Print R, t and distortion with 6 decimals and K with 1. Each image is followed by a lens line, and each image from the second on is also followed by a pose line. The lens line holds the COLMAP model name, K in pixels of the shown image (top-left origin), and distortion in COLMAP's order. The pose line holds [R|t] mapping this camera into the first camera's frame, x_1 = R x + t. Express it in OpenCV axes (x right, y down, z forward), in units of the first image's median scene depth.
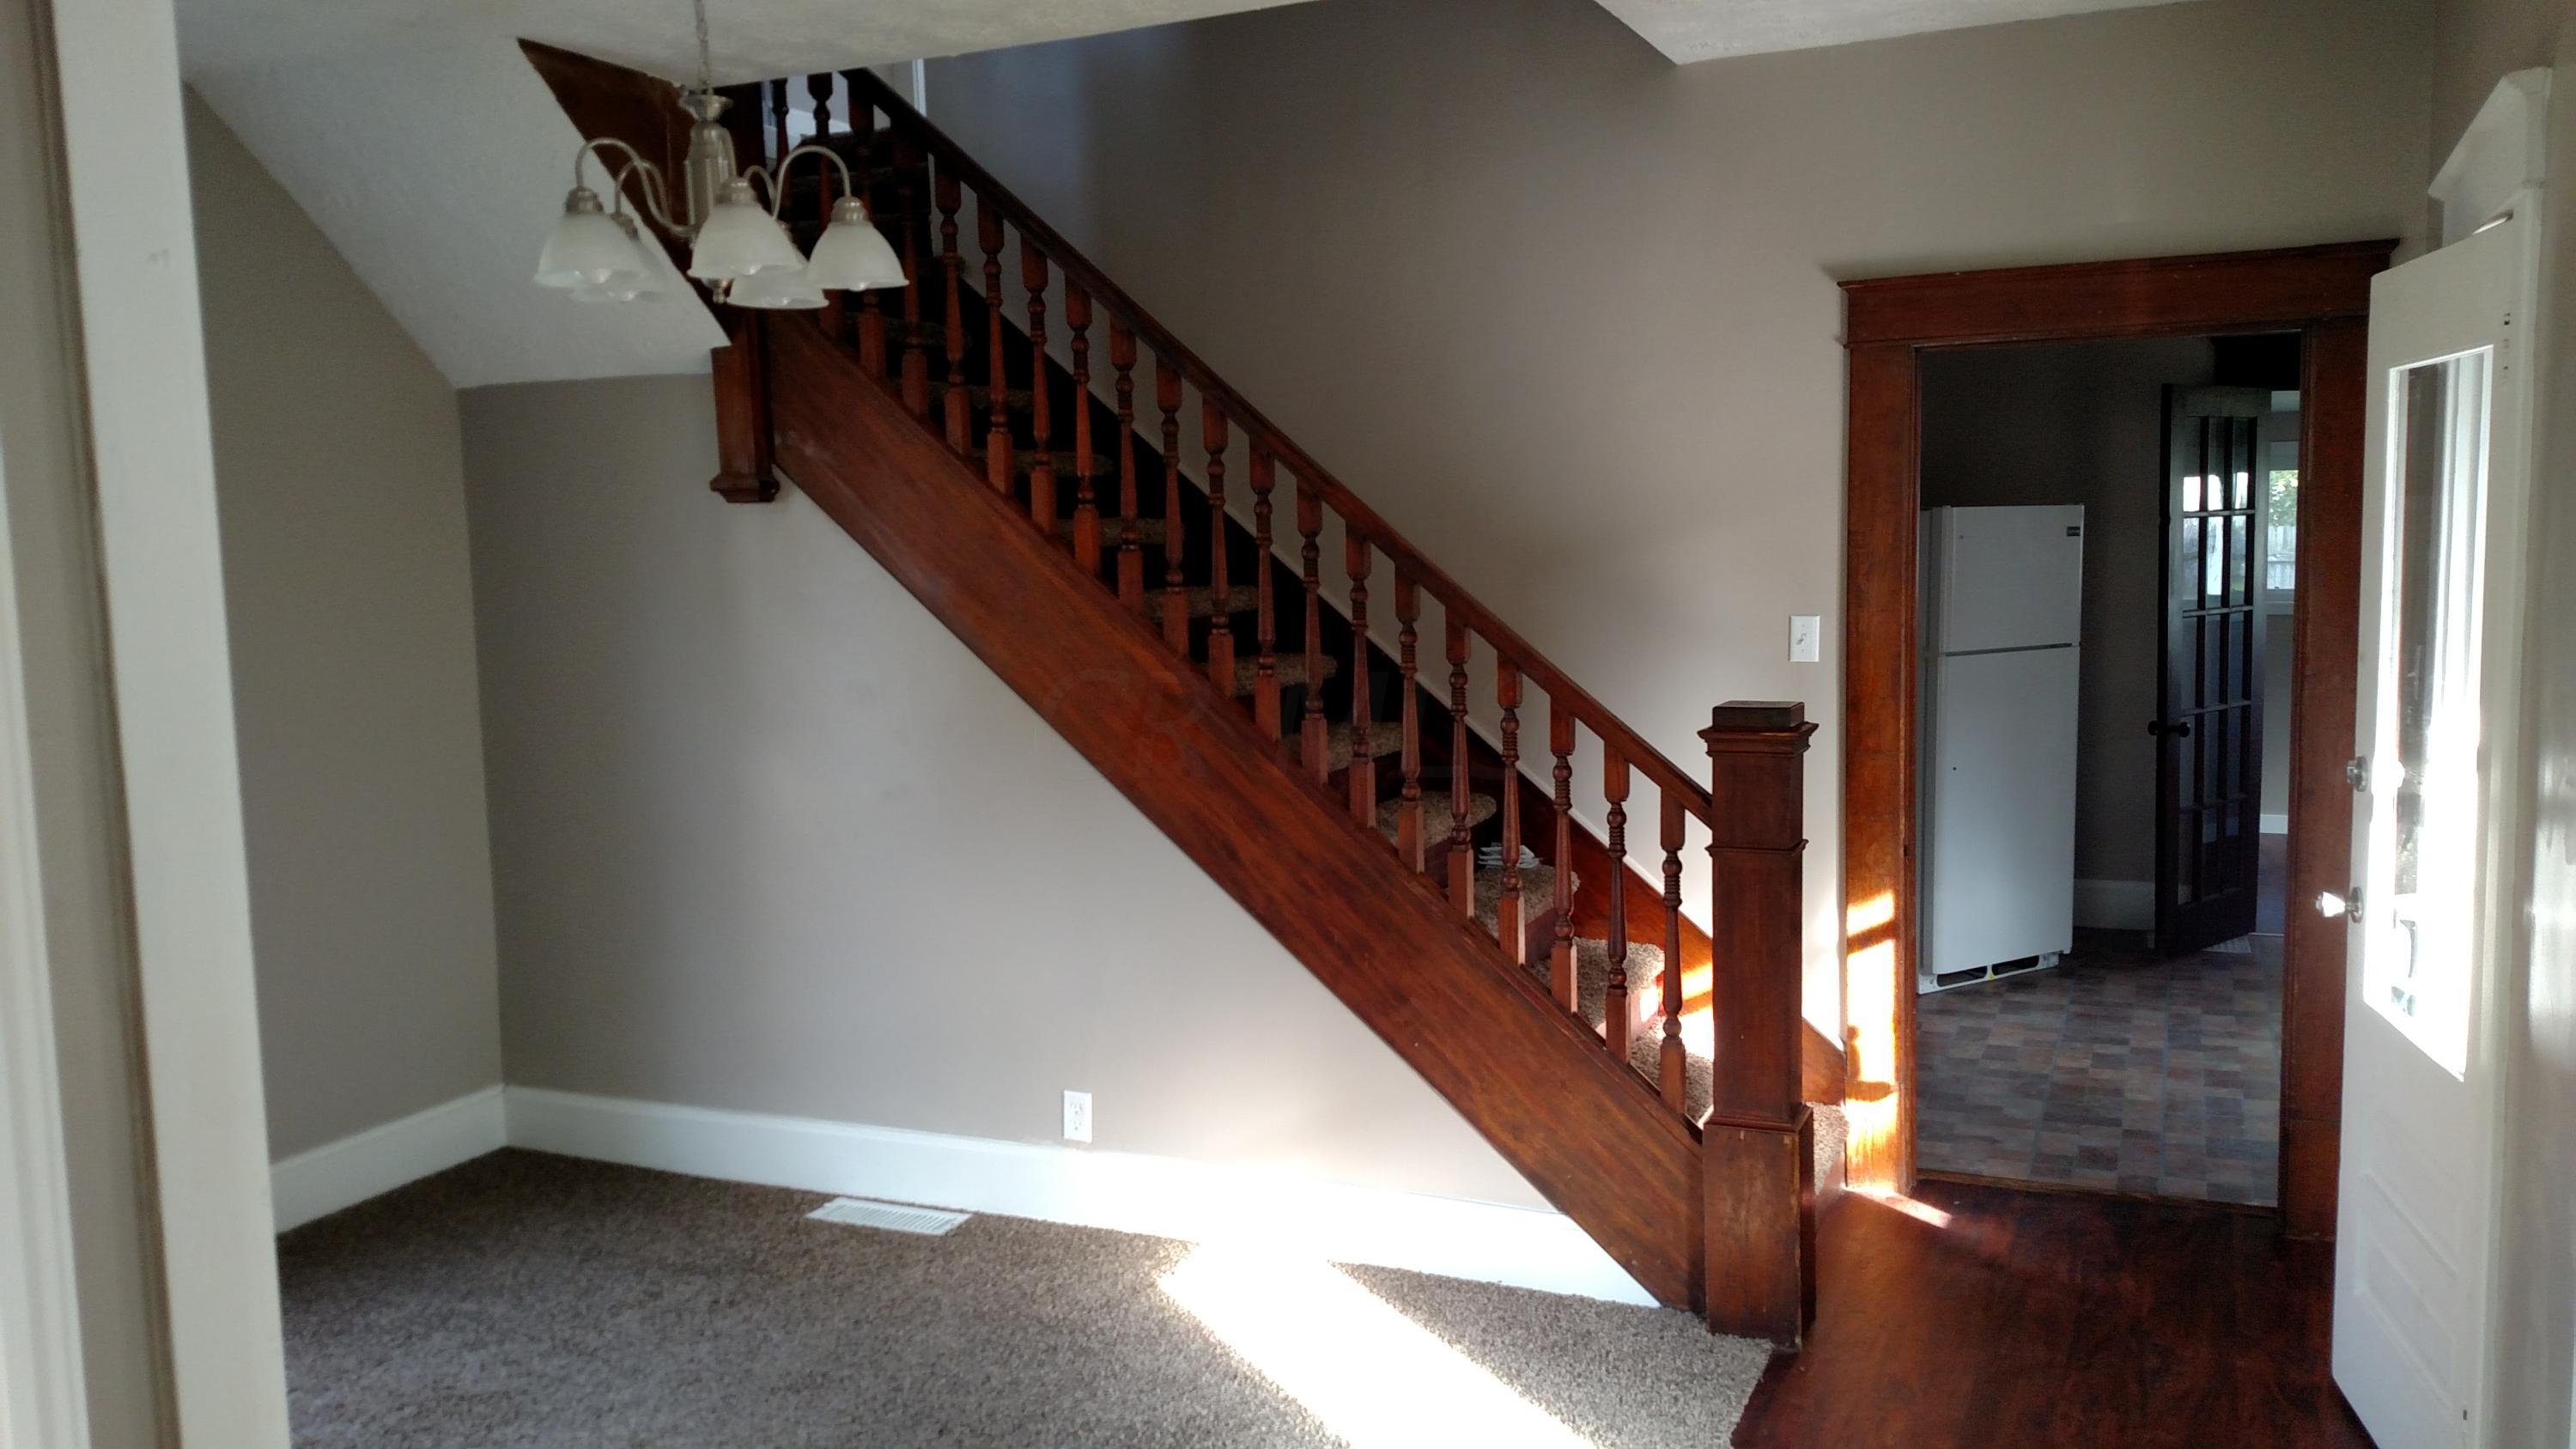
lens RADIAL K [[1990.7, 0, 1288.0], [0, 1990.7, 724.5], [0, 0, 1]] dist [0.121777, -0.207357]
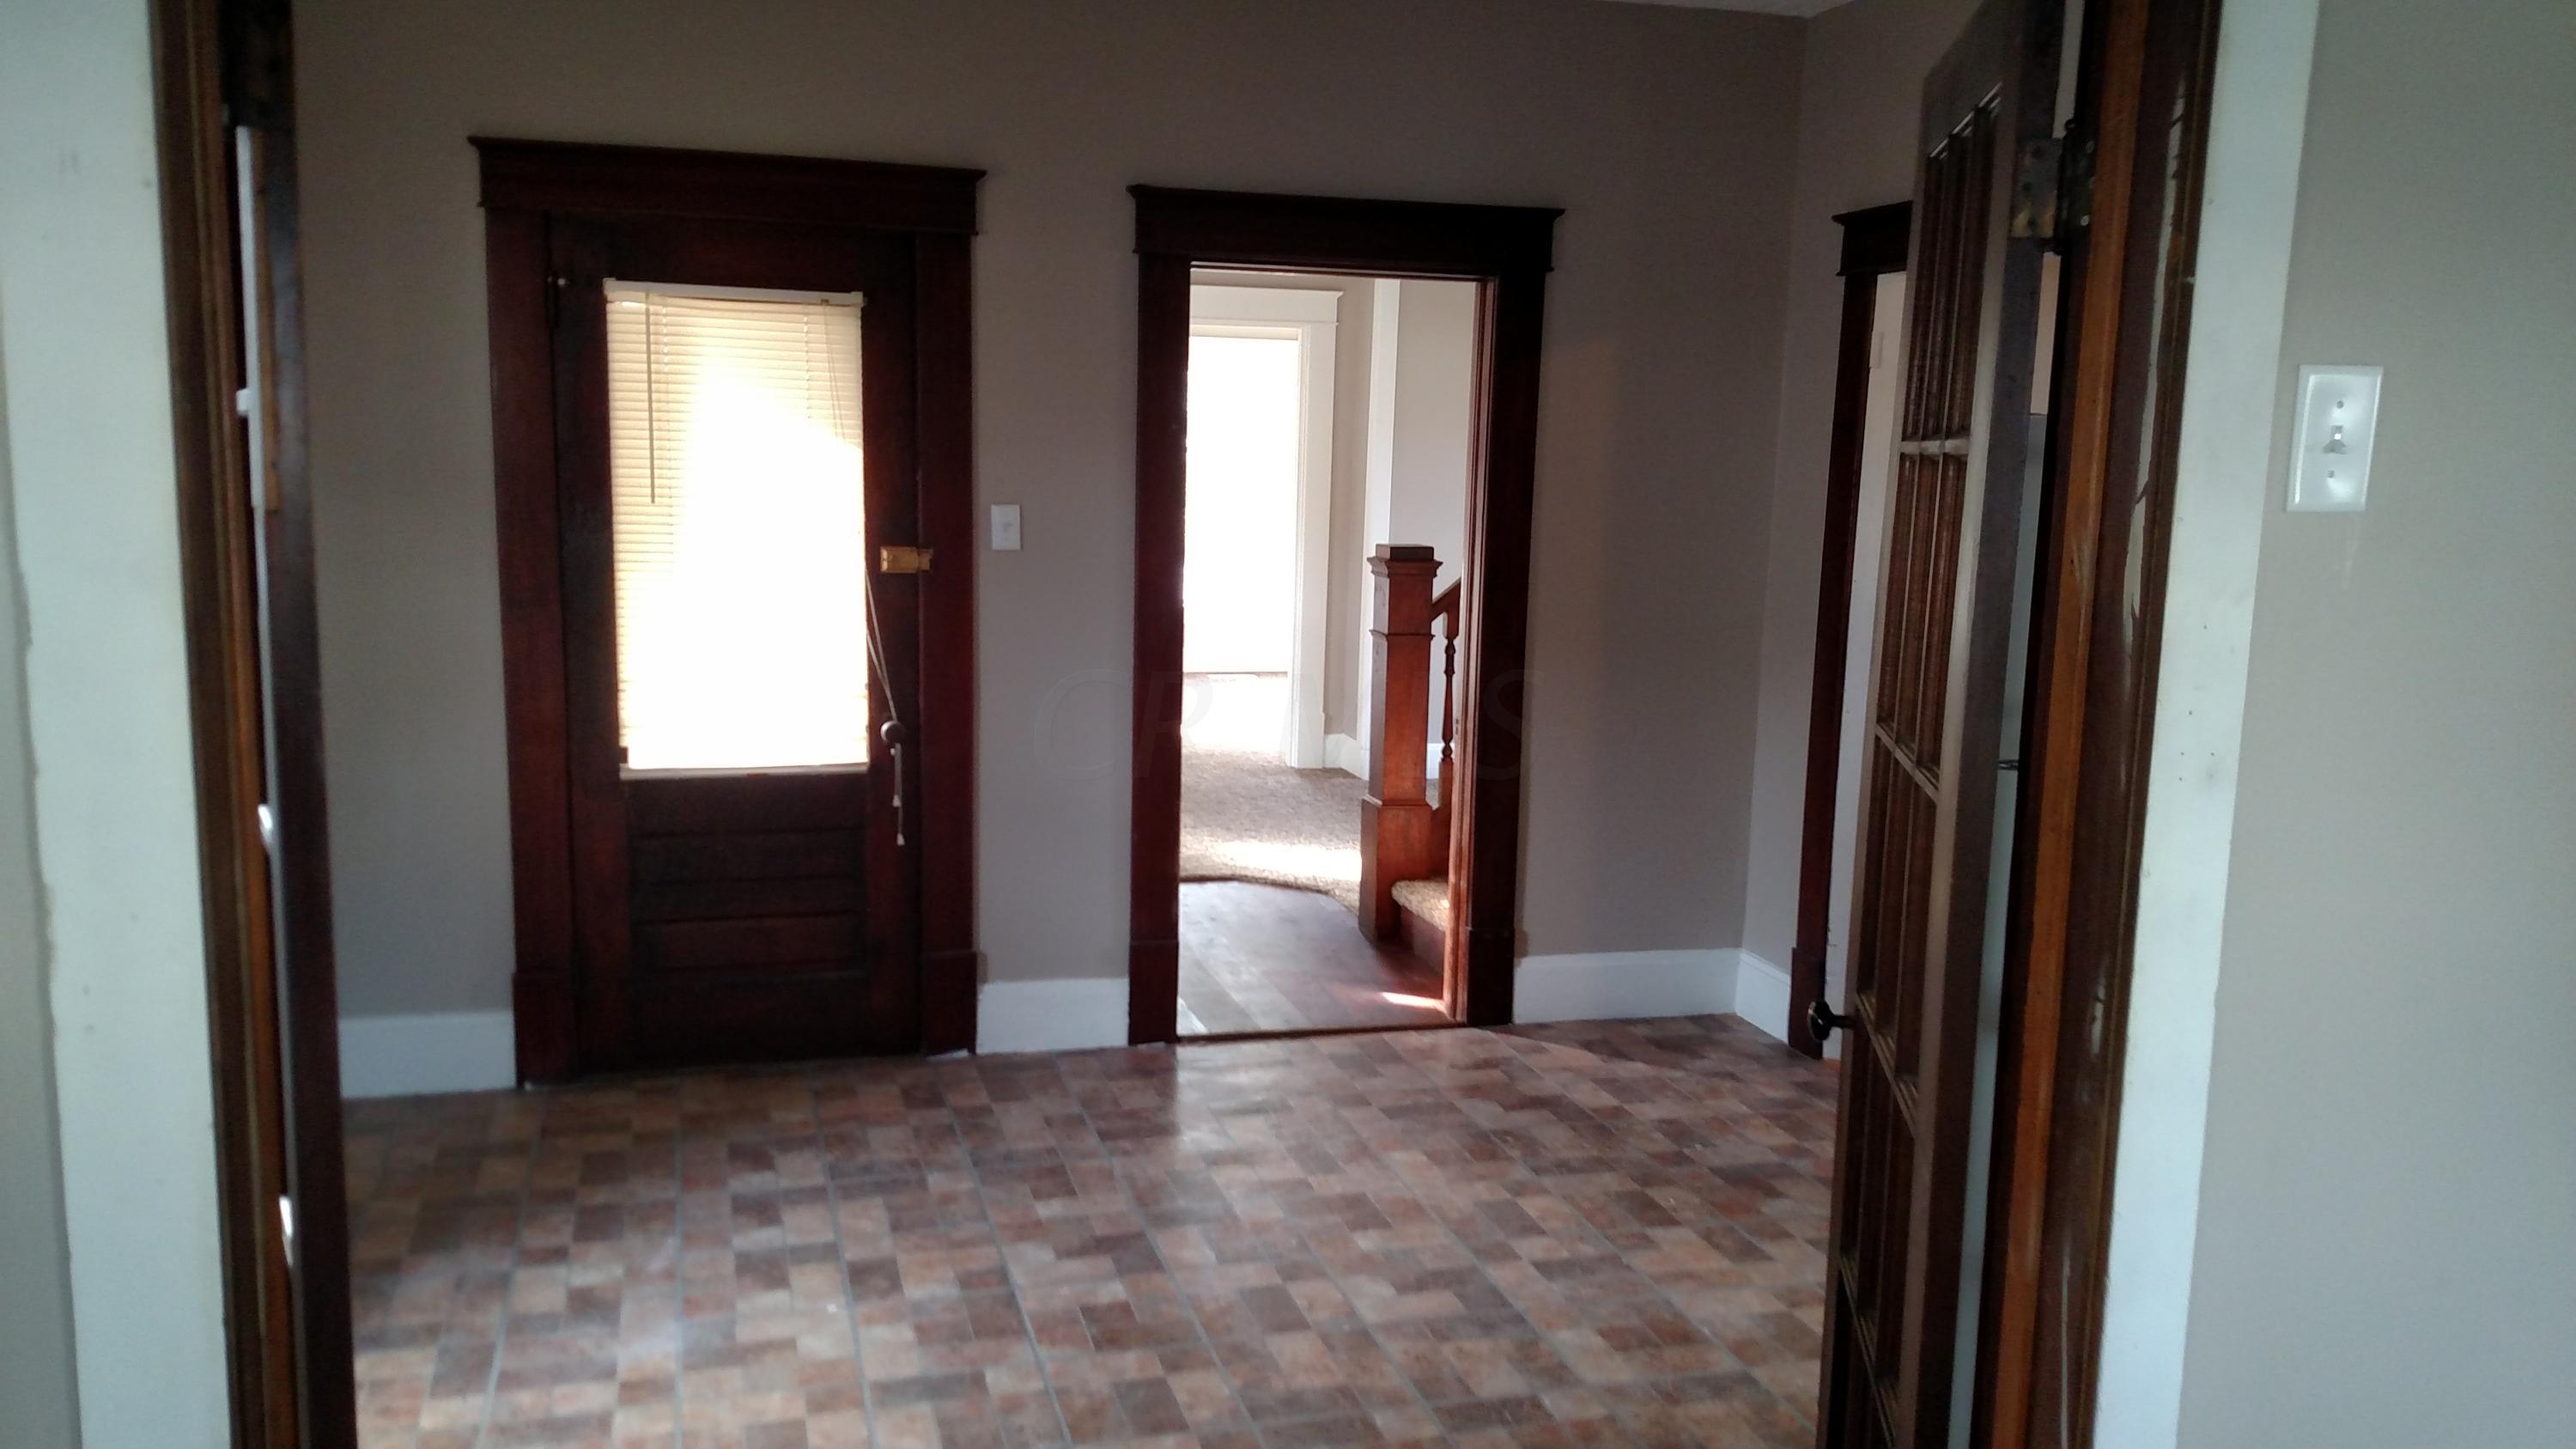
lens RADIAL K [[1990.7, 0, 1288.0], [0, 1990.7, 724.5], [0, 0, 1]] dist [0.121777, -0.207357]
pose [[-0.755357, 0.102553, -0.647239, 1.125213], [-0.075922, 0.967332, 0.241876, -0.196209], [0.650900, 0.231842, -0.722896, 1.782328]]
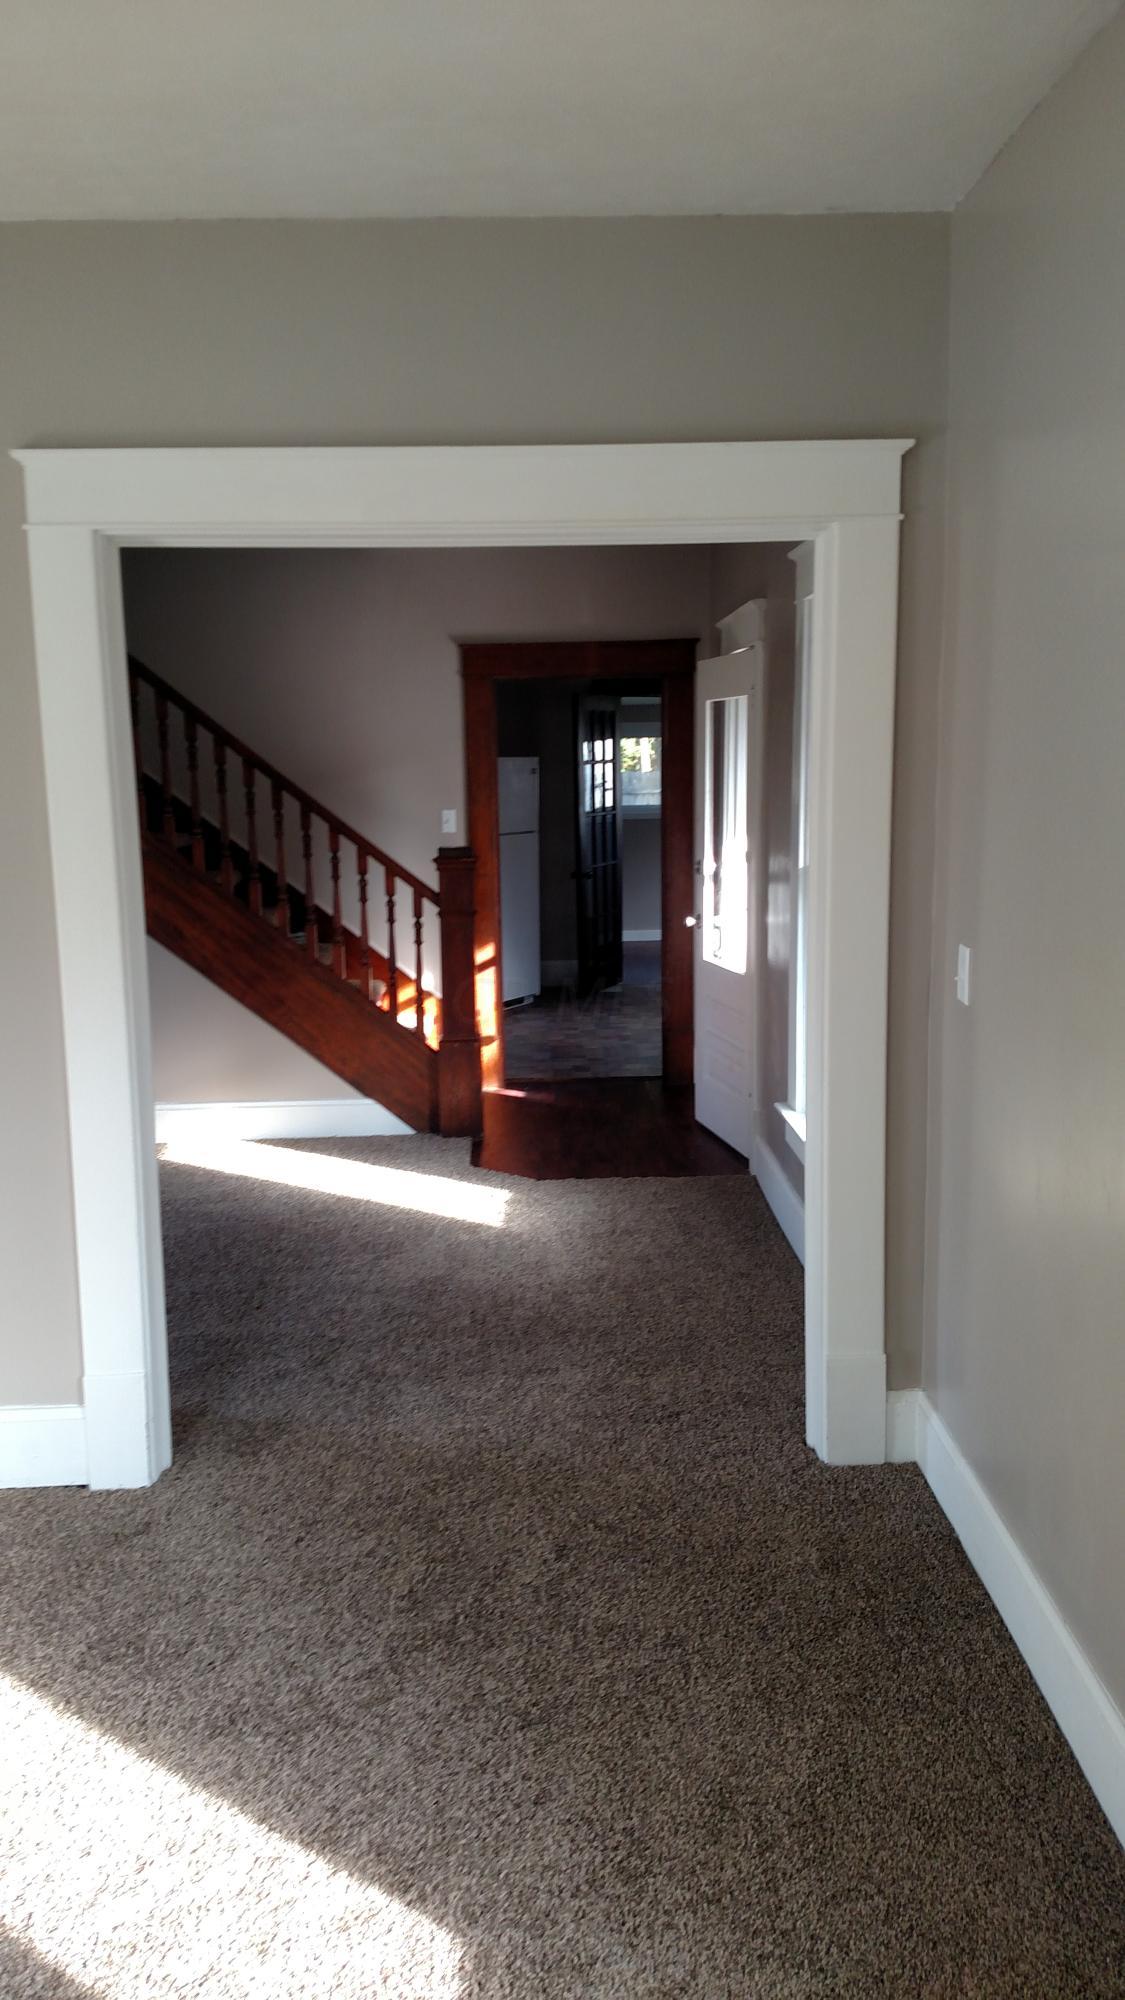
lens RADIAL K [[1545.4, 0, 534.3], [0, 1545.4, 1005.3], [0, 0, 1]] dist [0.121777, -0.207357]
pose [[0.906338, -0.056985, 0.418694, -0.348181], [0.035286, 0.997611, 0.059395, 0.056172], [-0.421079, -0.039058, 0.906183, -0.486311]]
